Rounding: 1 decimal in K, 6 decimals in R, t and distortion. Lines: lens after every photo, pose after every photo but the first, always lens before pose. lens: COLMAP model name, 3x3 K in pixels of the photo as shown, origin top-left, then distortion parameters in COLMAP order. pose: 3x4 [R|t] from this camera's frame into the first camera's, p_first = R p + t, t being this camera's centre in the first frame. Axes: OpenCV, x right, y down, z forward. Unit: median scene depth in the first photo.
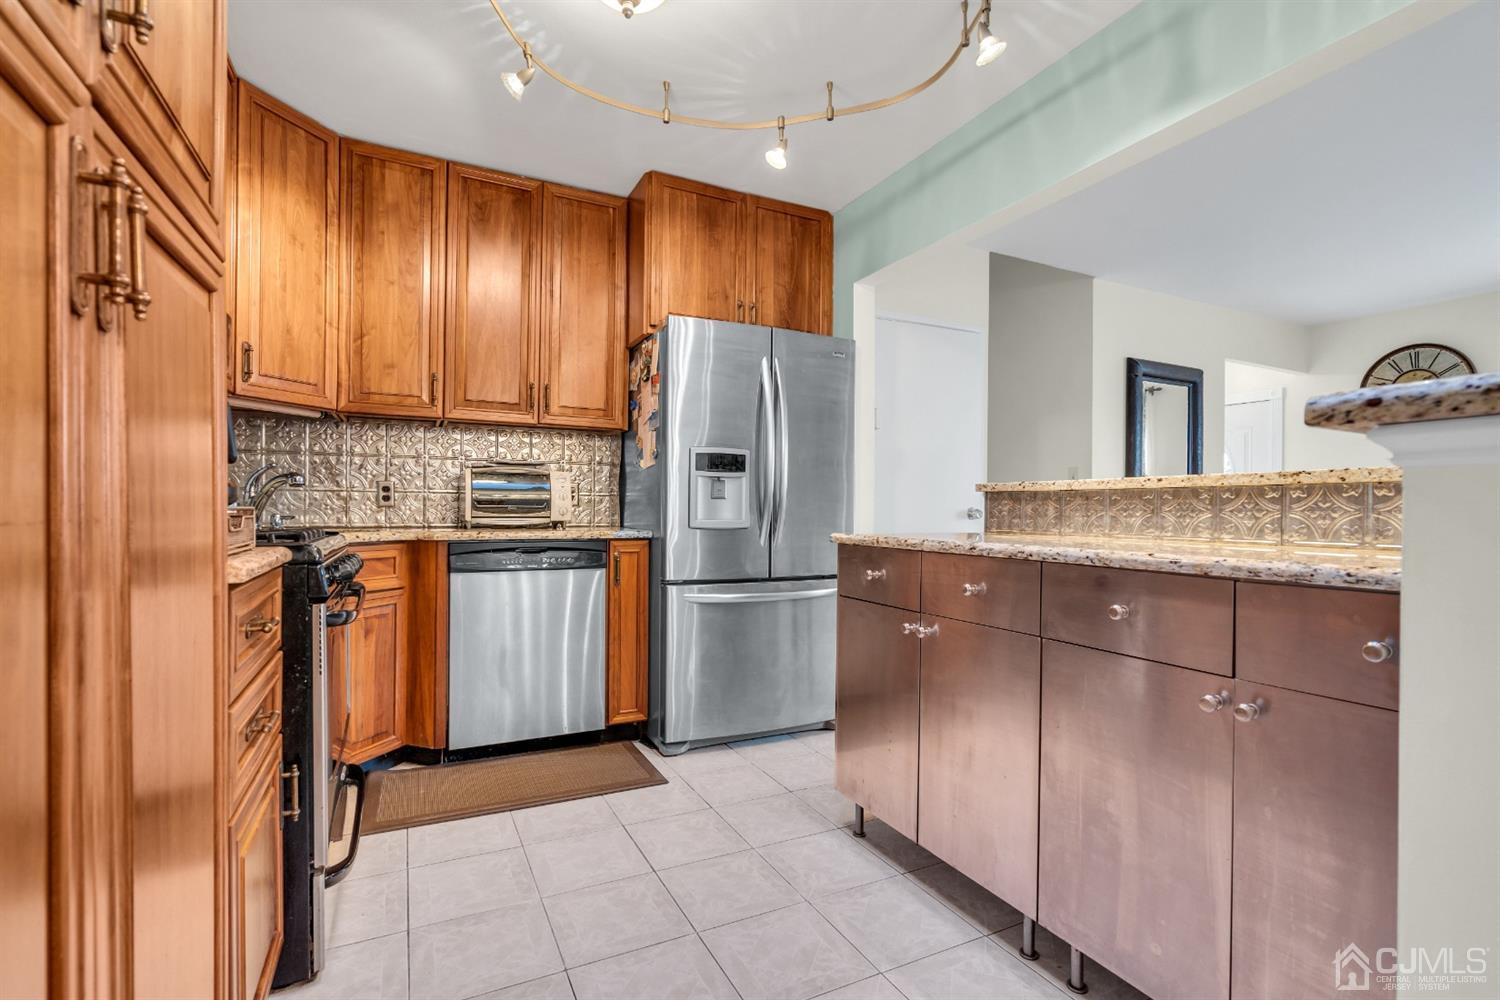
lens RADIAL K [[683.7, 0, 744.9], [0, 683.7, 511.5], [0, 0, 1]] dist [-0.009103, 0.002796]
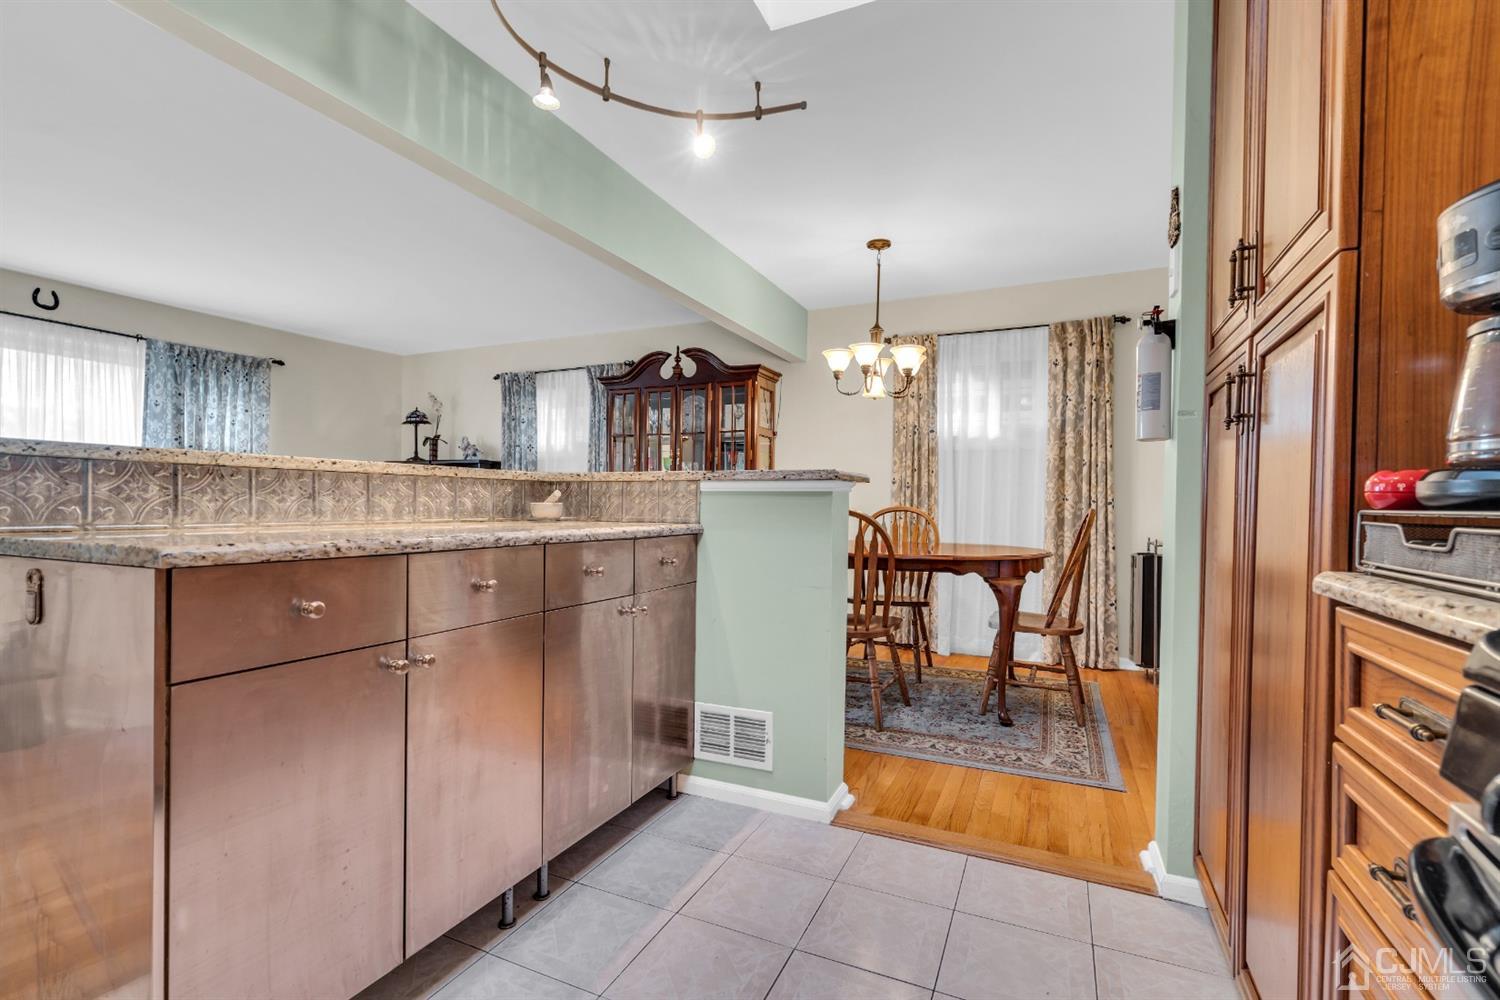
lens RADIAL K [[683.7, 0, 750.9], [0, 683.7, 508.2], [0, 0, 1]] dist [-0.009103, 0.002796]
pose [[-0.633240, -0.021059, 0.773669, -0.339566], [-0.016704, 0.999769, 0.013541, -0.003386], [-0.773775, -0.004349, -0.633445, 0.760651]]
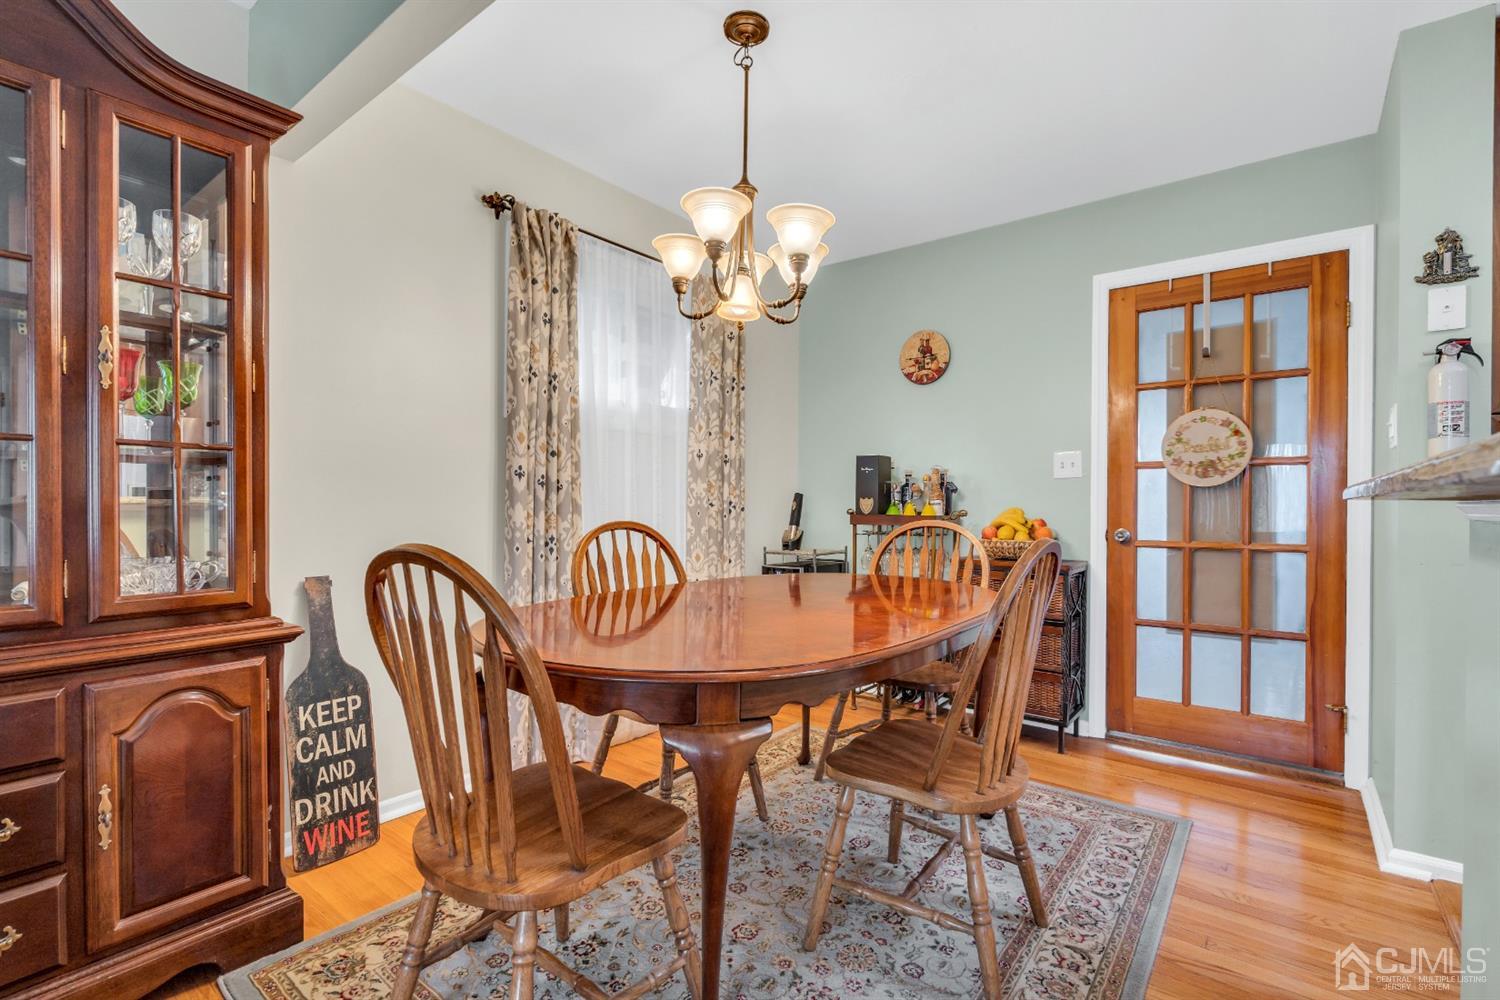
lens RADIAL K [[683.7, 0, 732.7], [0, 683.7, 508.6], [0, 0, 1]] dist [-0.009103, 0.002796]
pose [[-0.905443, -0.013256, -0.424260, 0.879457], [-0.018356, 0.999800, 0.007934, -0.016044], [0.424070, 0.014972, -0.905506, 0.348188]]
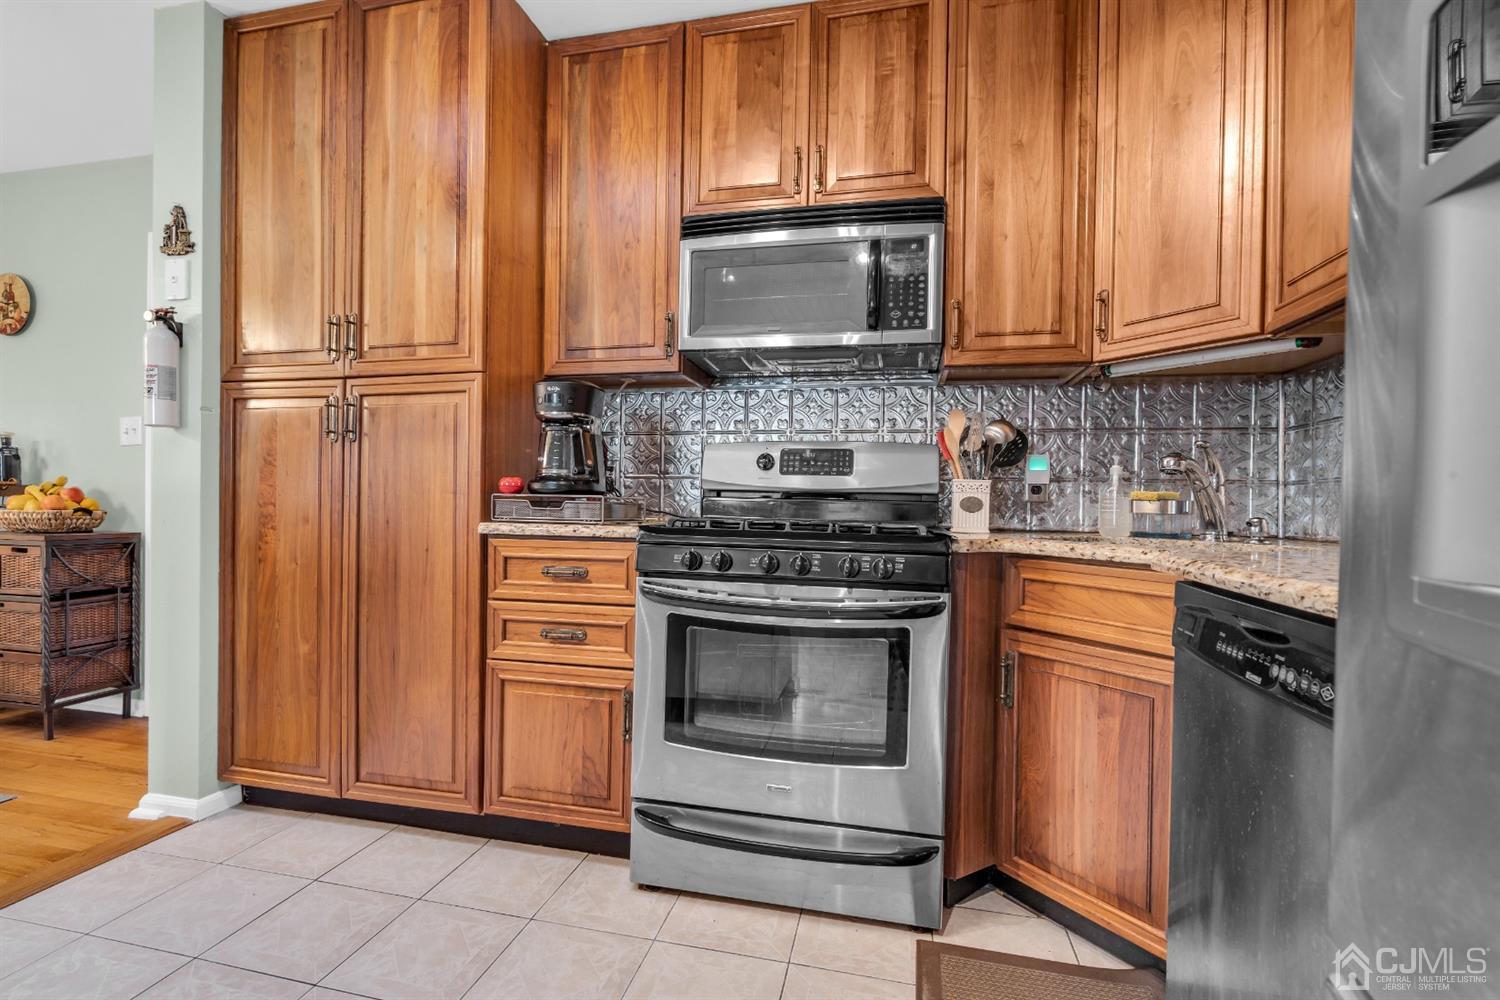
lens RADIAL K [[683.7, 0, 737.2], [0, 683.7, 505.2], [0, 0, 1]] dist [-0.009103, 0.002796]
pose [[-0.632632, -0.008120, -0.774410, 0.102429], [-0.021743, 0.999737, 0.007279, -0.001925], [0.774147, 0.021443, -0.632642, 0.977649]]
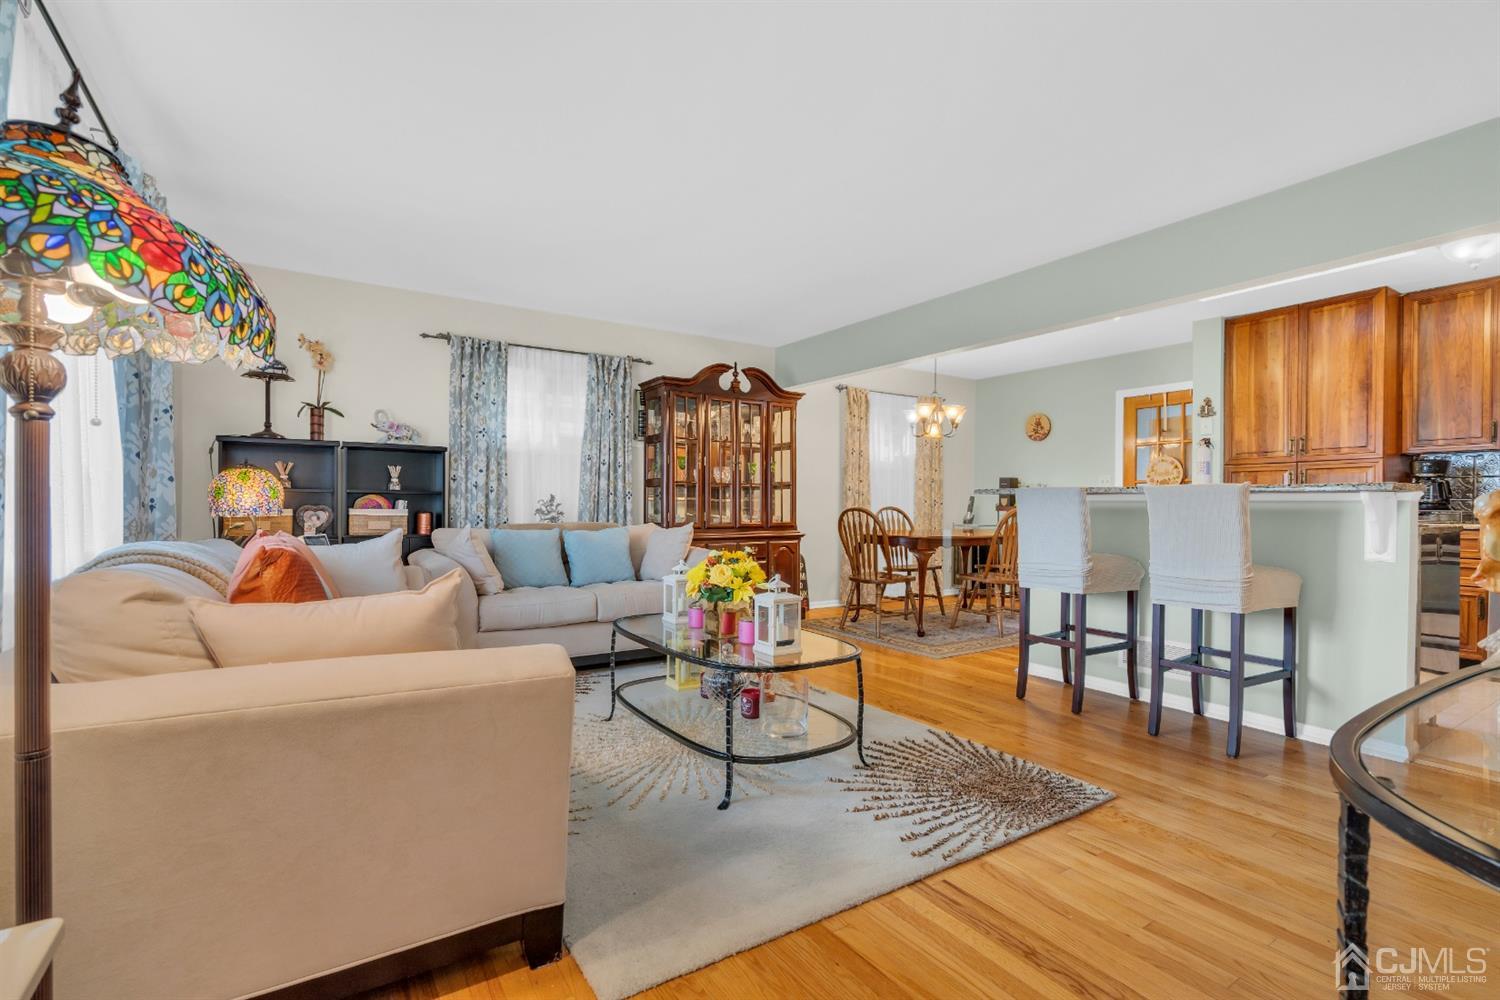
lens RADIAL K [[683.7, 0, 732.5], [0, 683.7, 504.8], [0, 0, 1]] dist [-0.009103, 0.002796]
pose [[-0.993522, -0.017905, -0.112223, 1.432960], [-0.018147, 0.999835, 0.001128, 0.009929], [0.112184, 0.003157, -0.993682, 1.759451]]
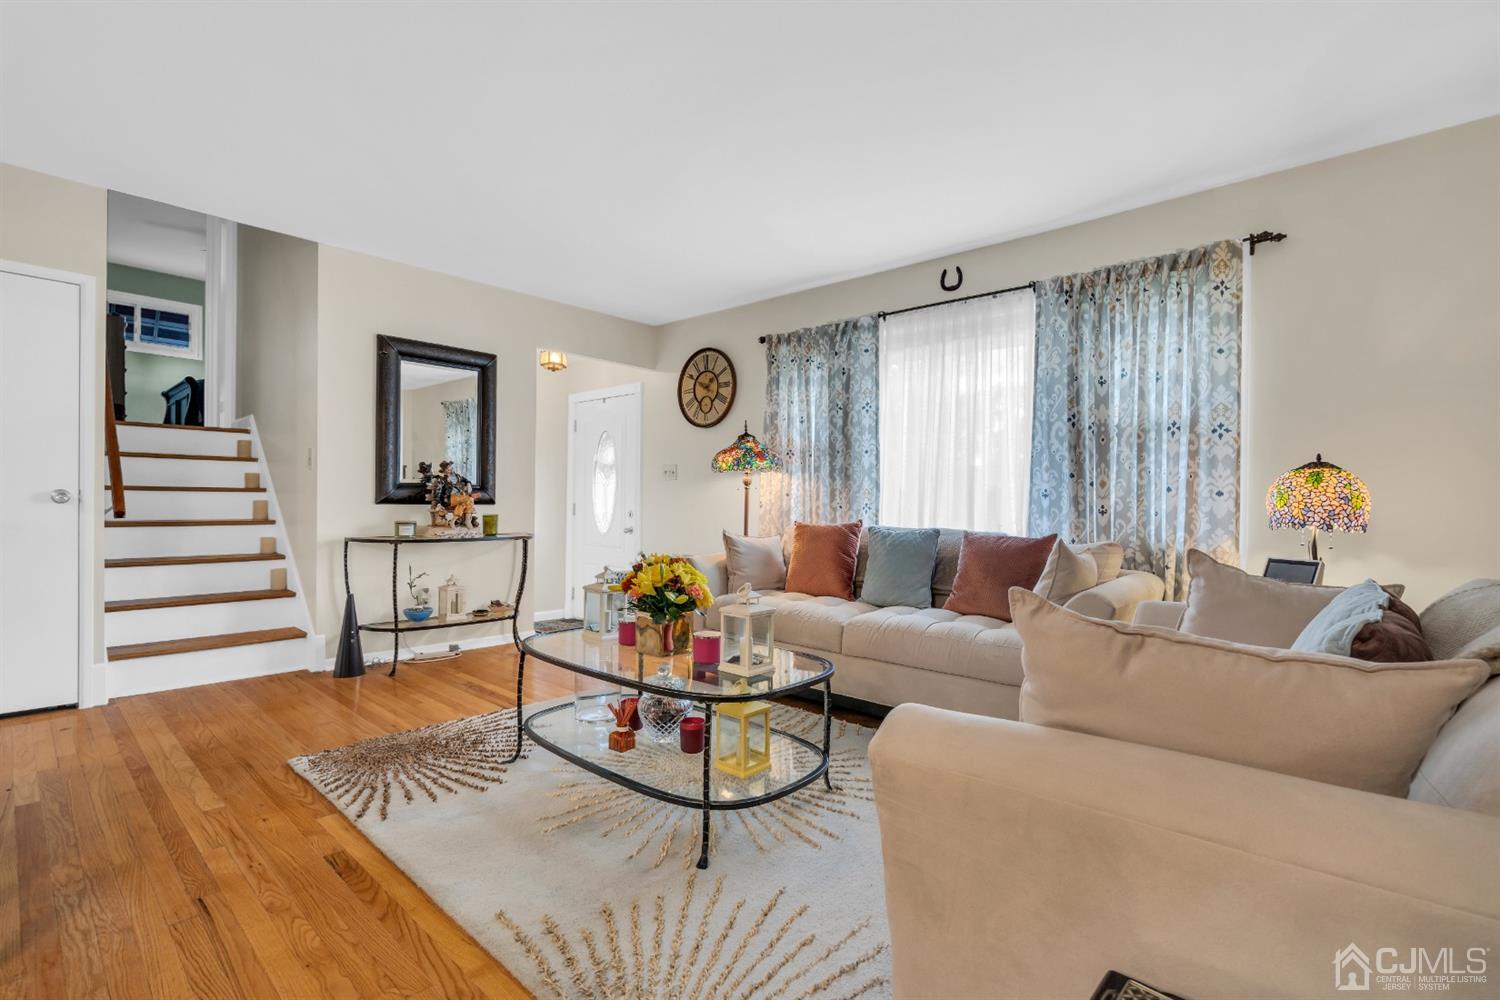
lens RADIAL K [[683.7, 0, 747.4], [0, 683.7, 504.1], [0, 0, 1]] dist [-0.009103, 0.002796]
pose [[0.931431, 0.001002, 0.363917, 1.097242], [-0.003872, 0.999967, 0.007158, 0.005207], [-0.363898, -0.008077, 0.931404, -0.131802]]
